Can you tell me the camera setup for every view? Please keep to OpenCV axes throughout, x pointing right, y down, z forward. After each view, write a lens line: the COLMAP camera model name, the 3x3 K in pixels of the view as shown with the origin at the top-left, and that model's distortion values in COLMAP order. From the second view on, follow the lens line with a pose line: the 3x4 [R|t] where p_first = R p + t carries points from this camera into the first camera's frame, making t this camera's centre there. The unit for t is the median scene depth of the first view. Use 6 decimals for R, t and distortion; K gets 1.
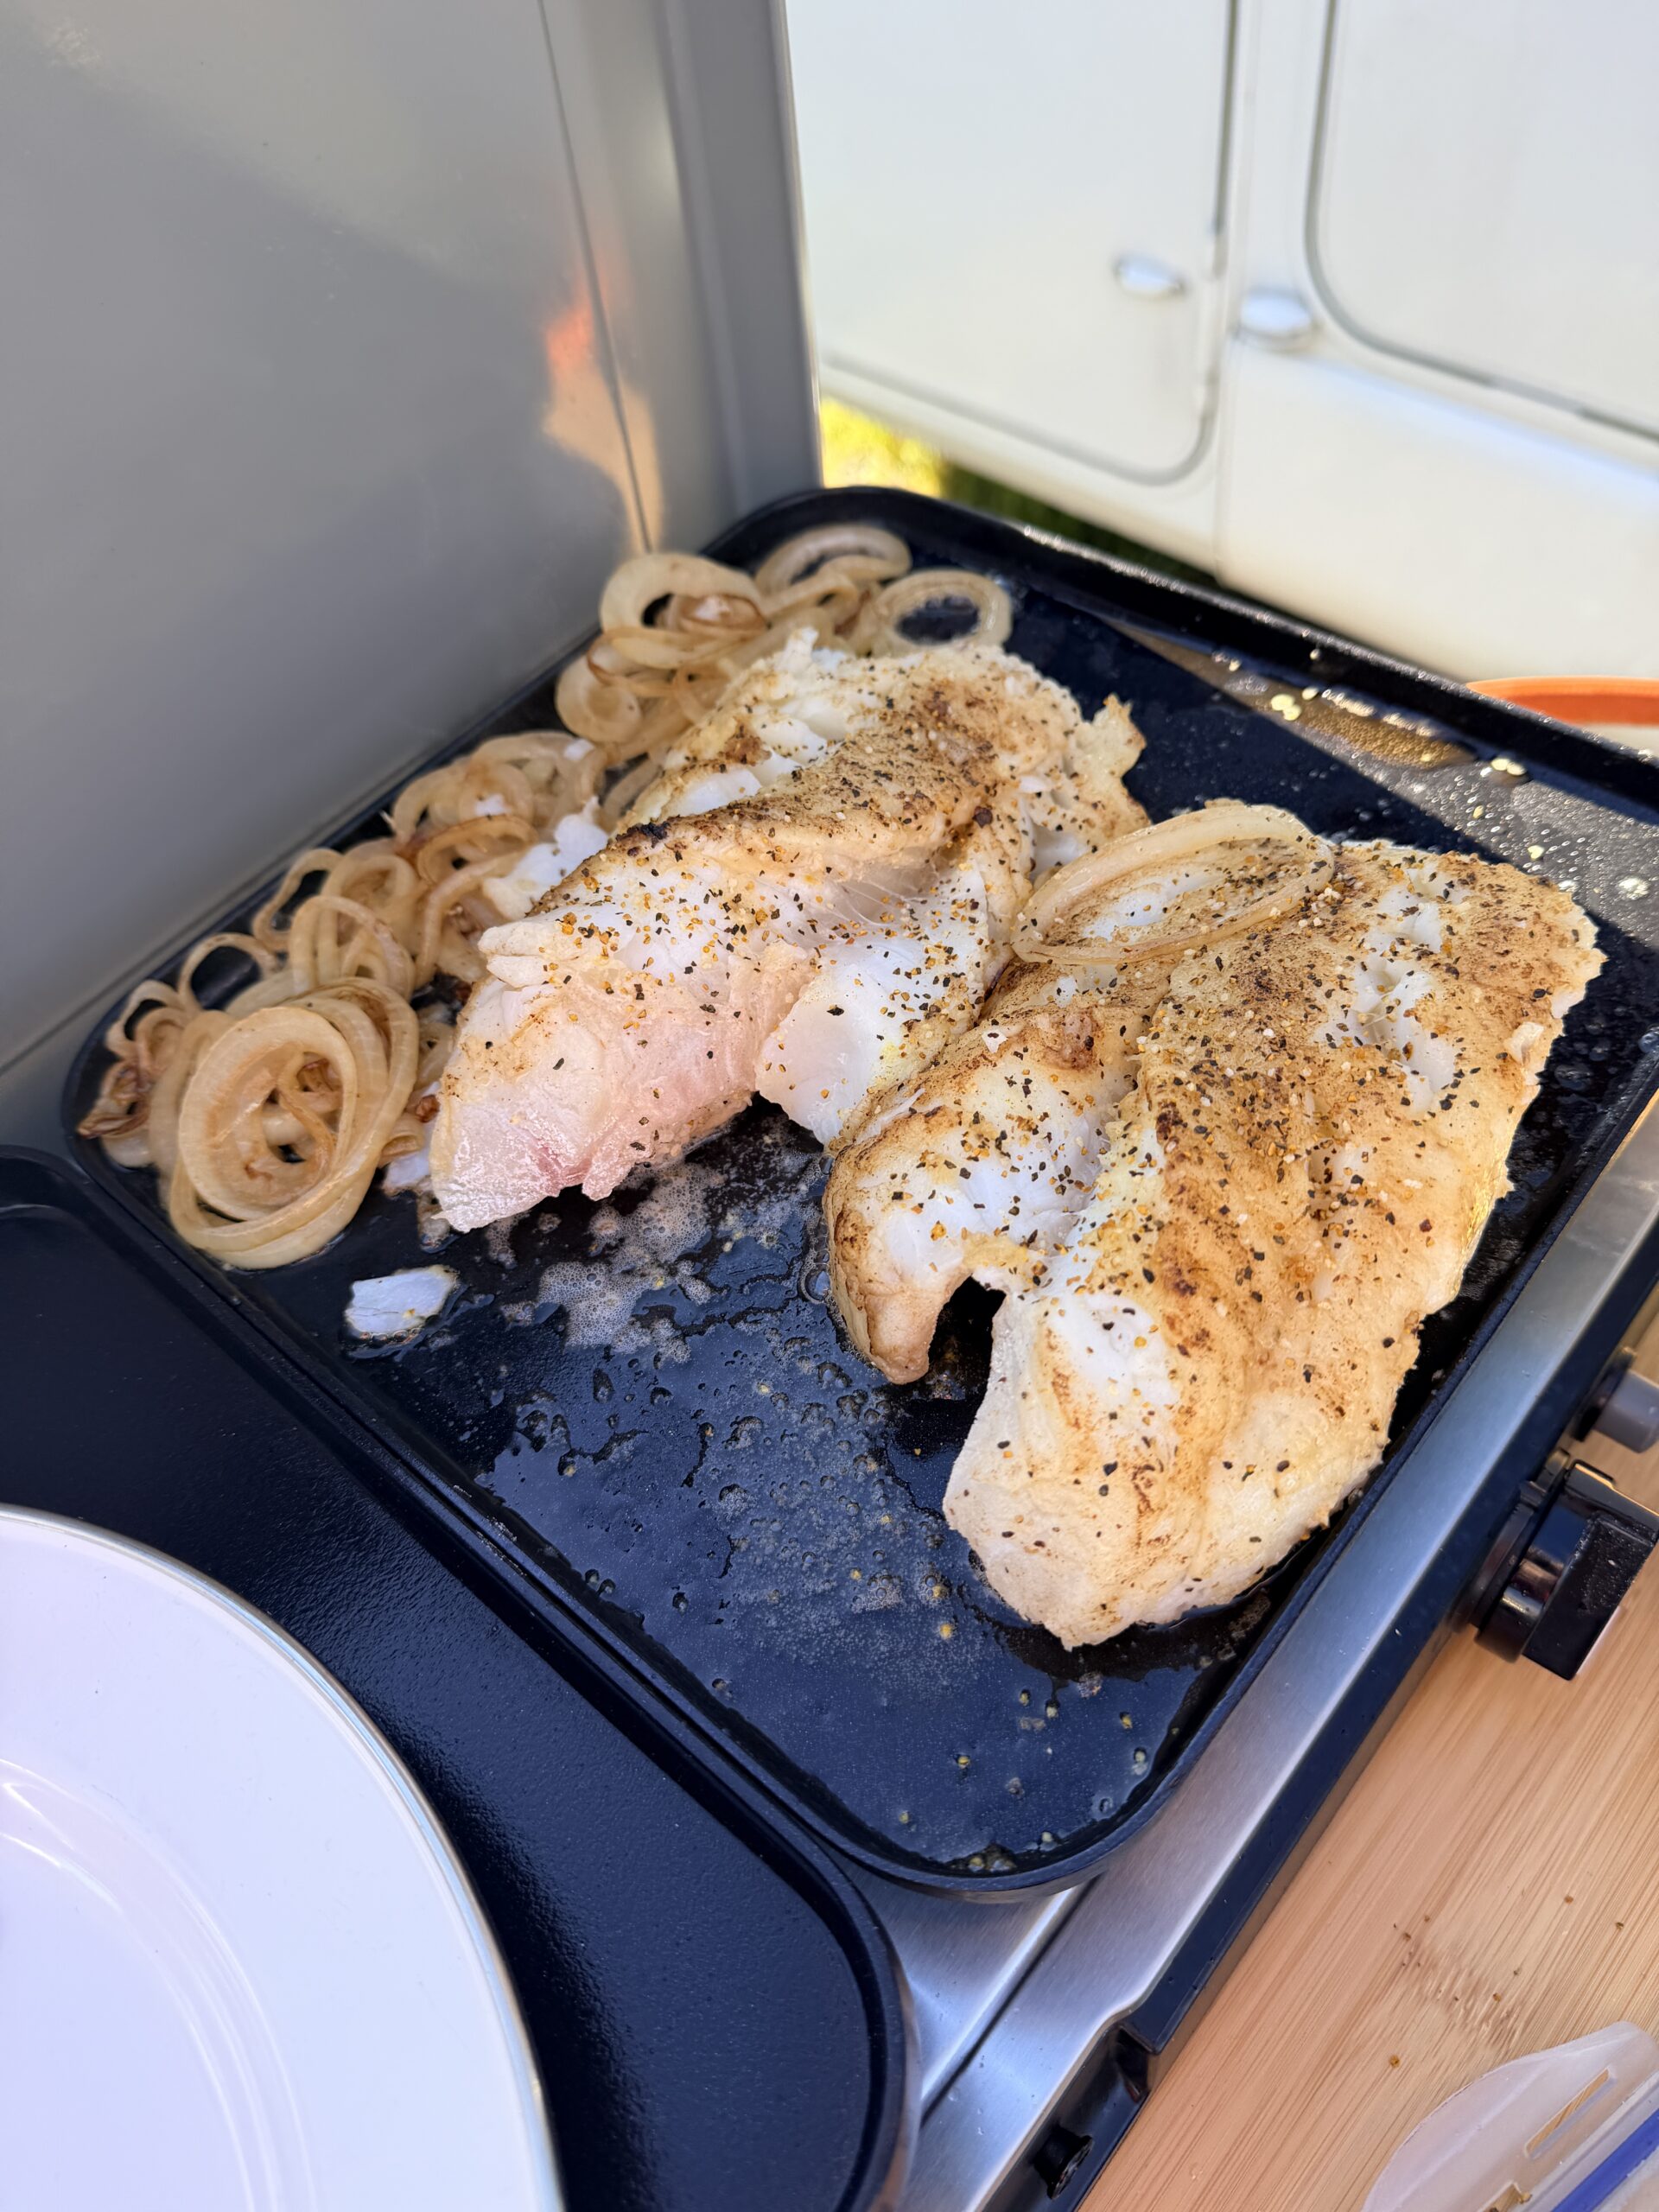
lens RADIAL K [[1559.5, 0, 857.3], [0, 1559.5, 1094.4], [0, 0, 1]] dist [0.094275, -0.191412]
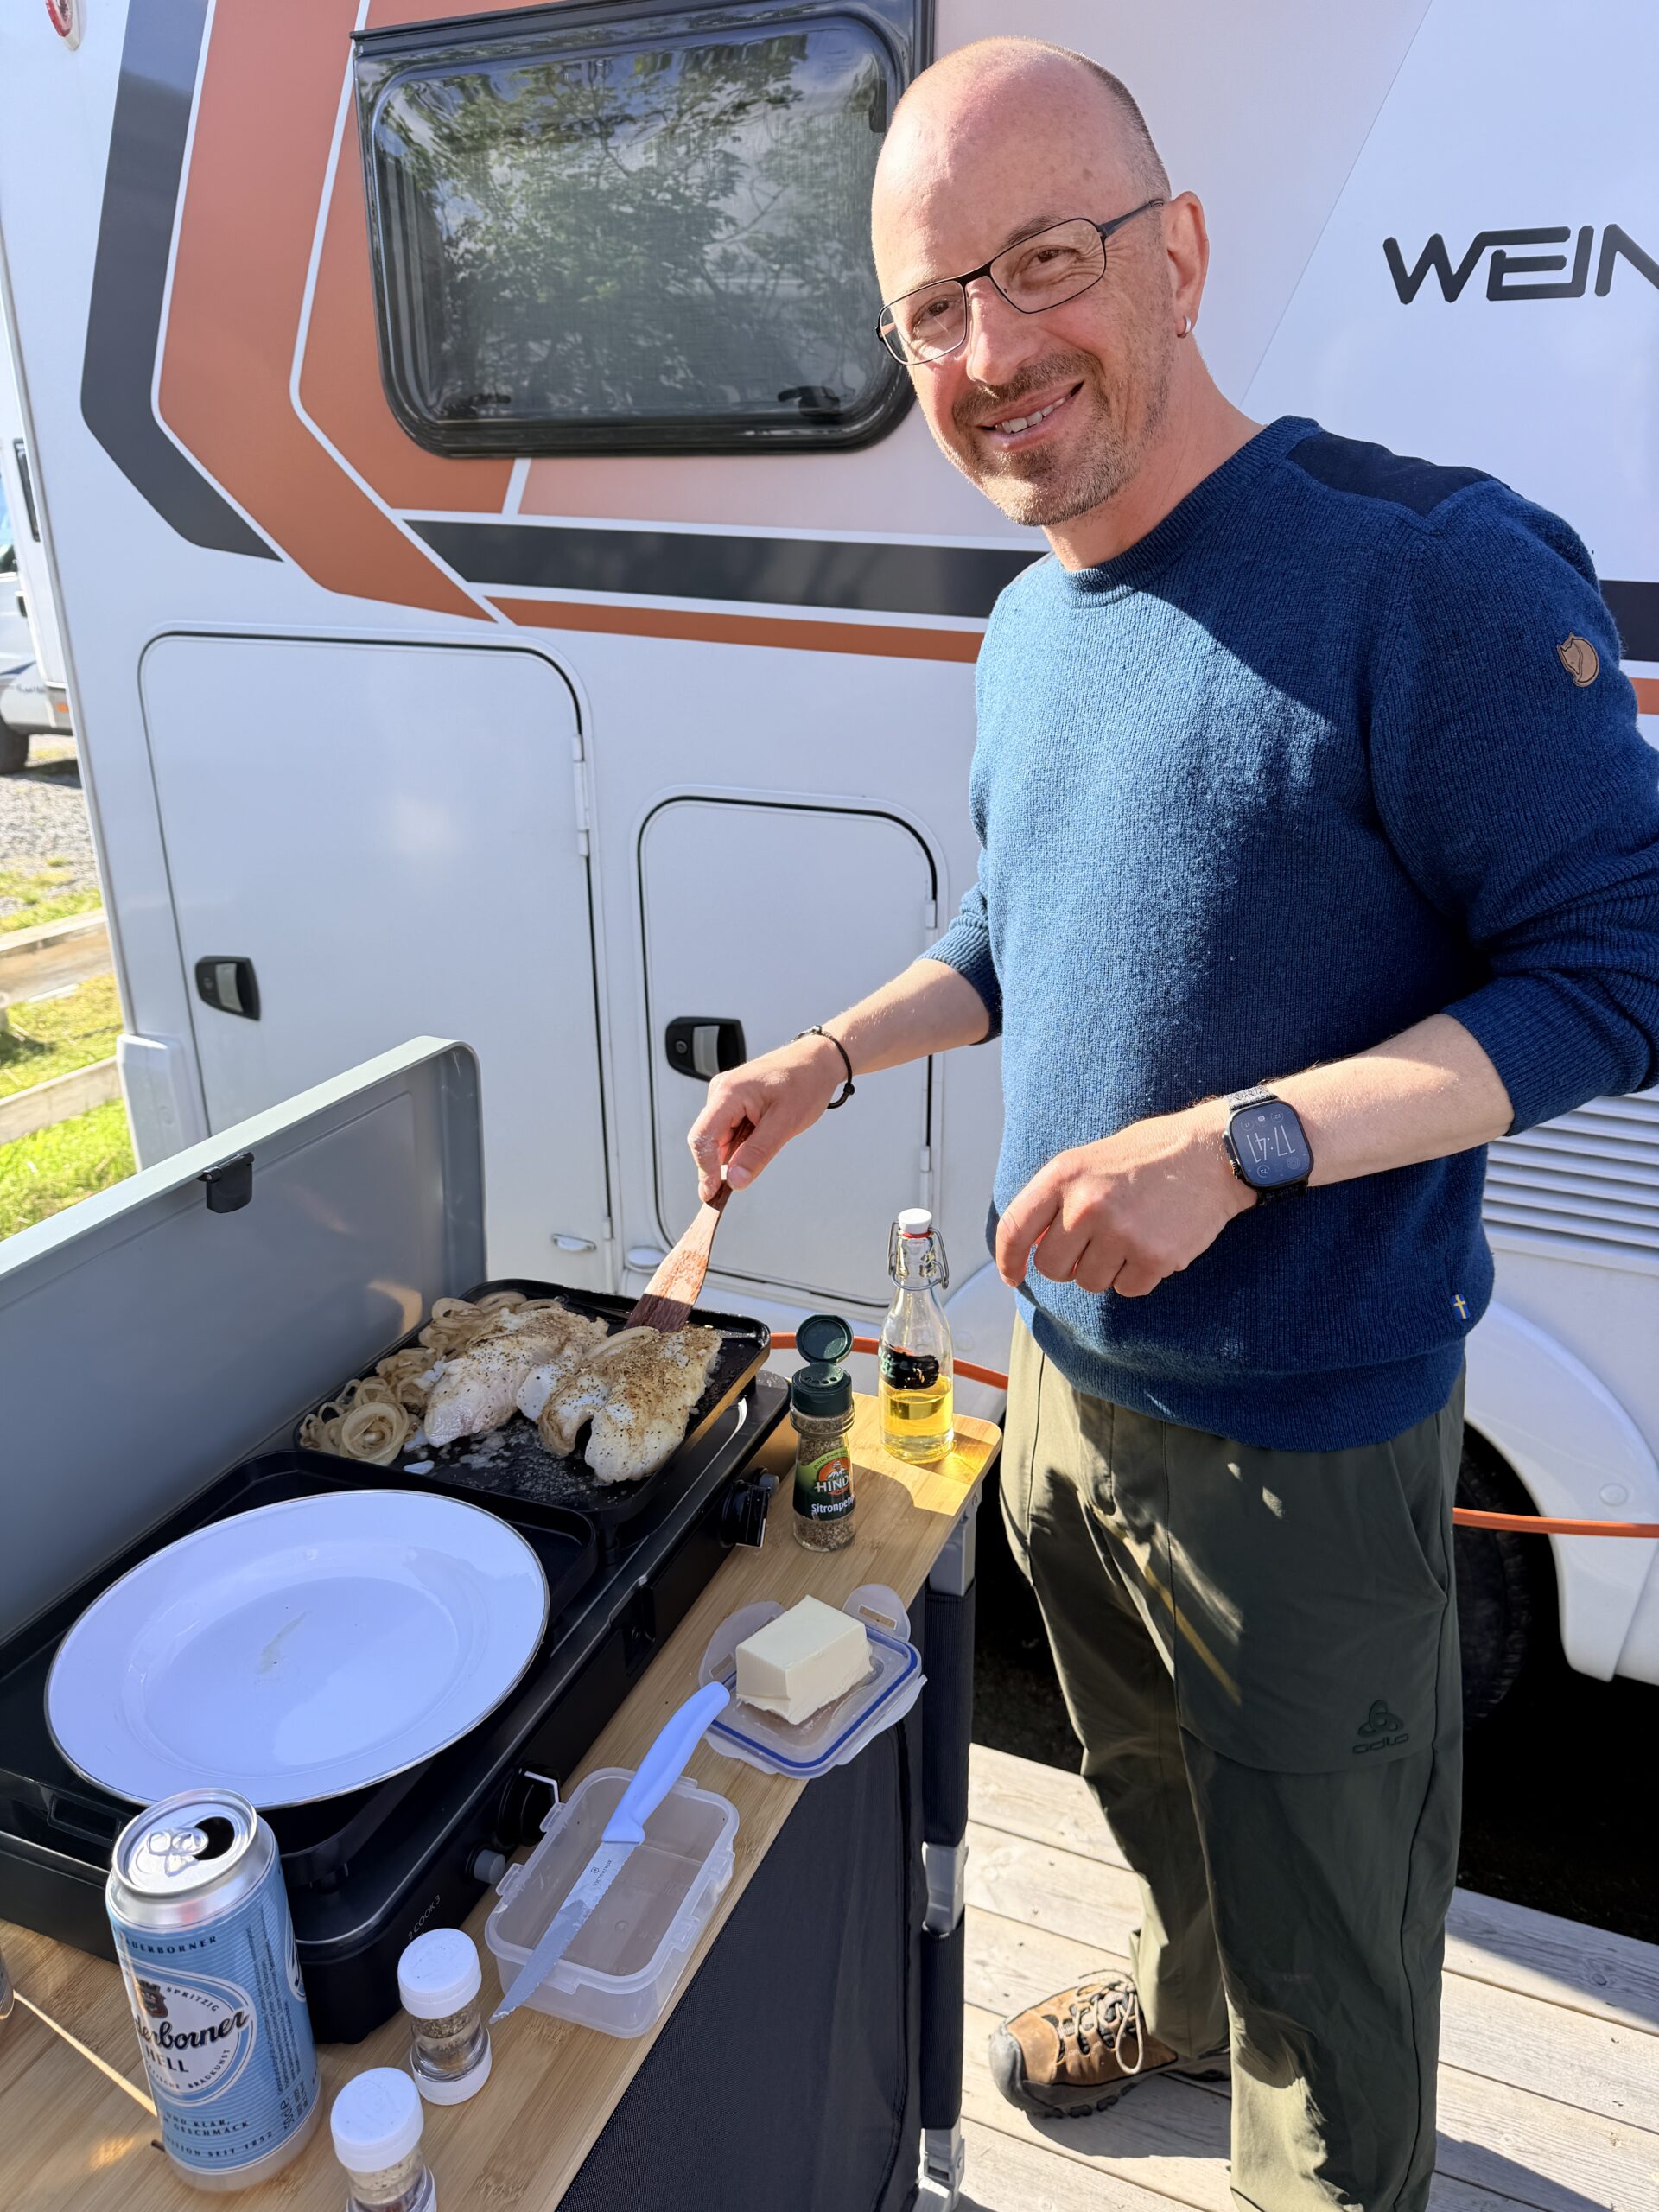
lens RADIAL K [[1559.5, 0, 857.3], [0, 1559.5, 1094.4], [0, 0, 1]] dist [0.094275, -0.191412]
pose [[0.936078, -0.006292, 0.351736, -0.595019], [0.201839, 0.828510, -0.522333, 1.453163], [-0.288130, 0.559939, 0.776820, -2.458837]]
